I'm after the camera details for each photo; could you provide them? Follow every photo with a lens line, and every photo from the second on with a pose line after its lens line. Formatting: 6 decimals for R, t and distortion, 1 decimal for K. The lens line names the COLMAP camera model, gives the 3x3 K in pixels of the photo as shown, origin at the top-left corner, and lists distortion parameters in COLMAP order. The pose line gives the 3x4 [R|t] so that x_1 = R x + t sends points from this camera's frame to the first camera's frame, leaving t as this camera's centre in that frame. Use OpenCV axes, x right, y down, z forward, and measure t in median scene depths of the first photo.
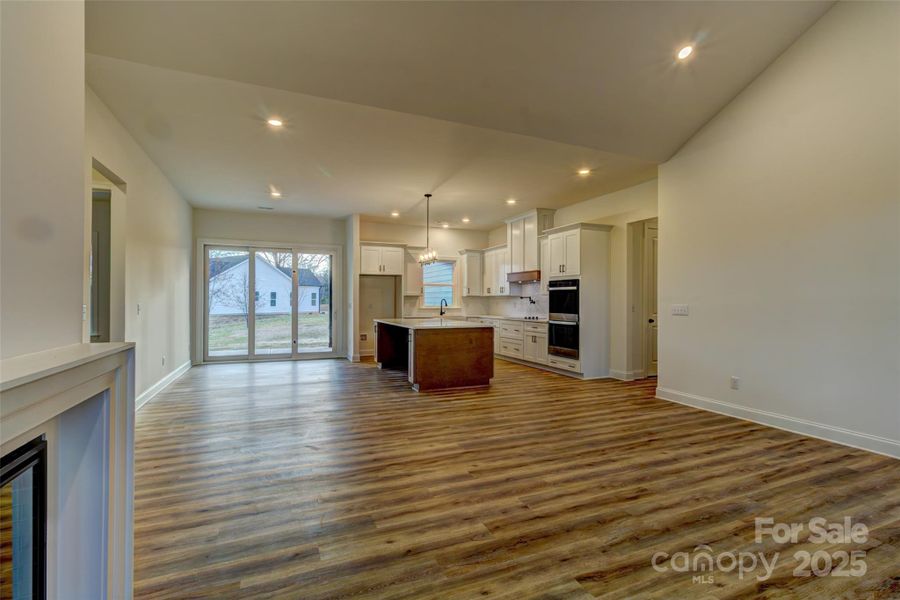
lens RADIAL K [[414.5, 0, 451.9], [0, 414.5, 303.2], [0, 0, 1]] dist [0.002517, 0.000334]
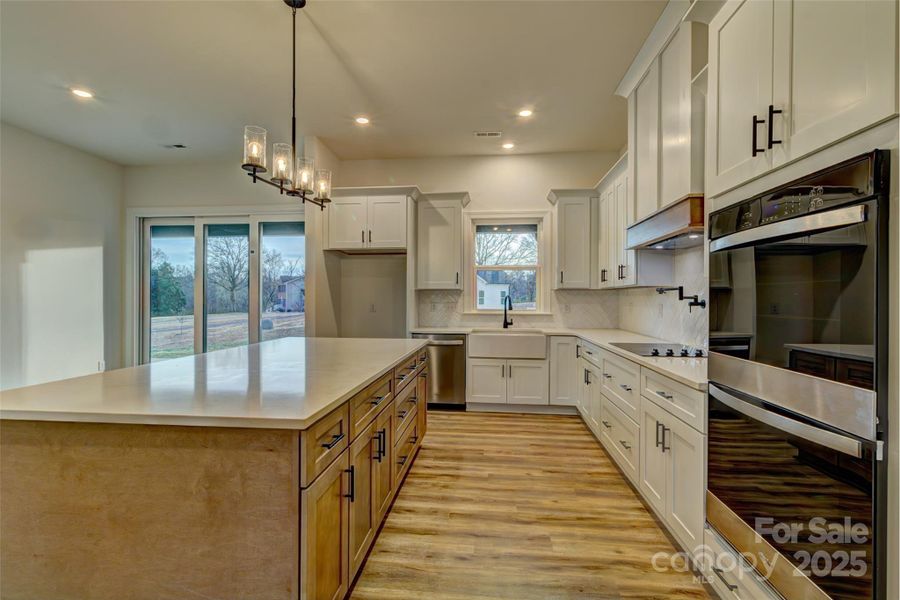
lens RADIAL K [[414.5, 0, 446.0], [0, 414.5, 299.7], [0, 0, 1]] dist [0.002517, 0.000334]
pose [[0.867286, 0.002719, -0.497803, 0.453204], [-0.005063, 0.999982, -0.003361, -0.006816], [0.497785, 0.005435, 0.867283, 1.472042]]
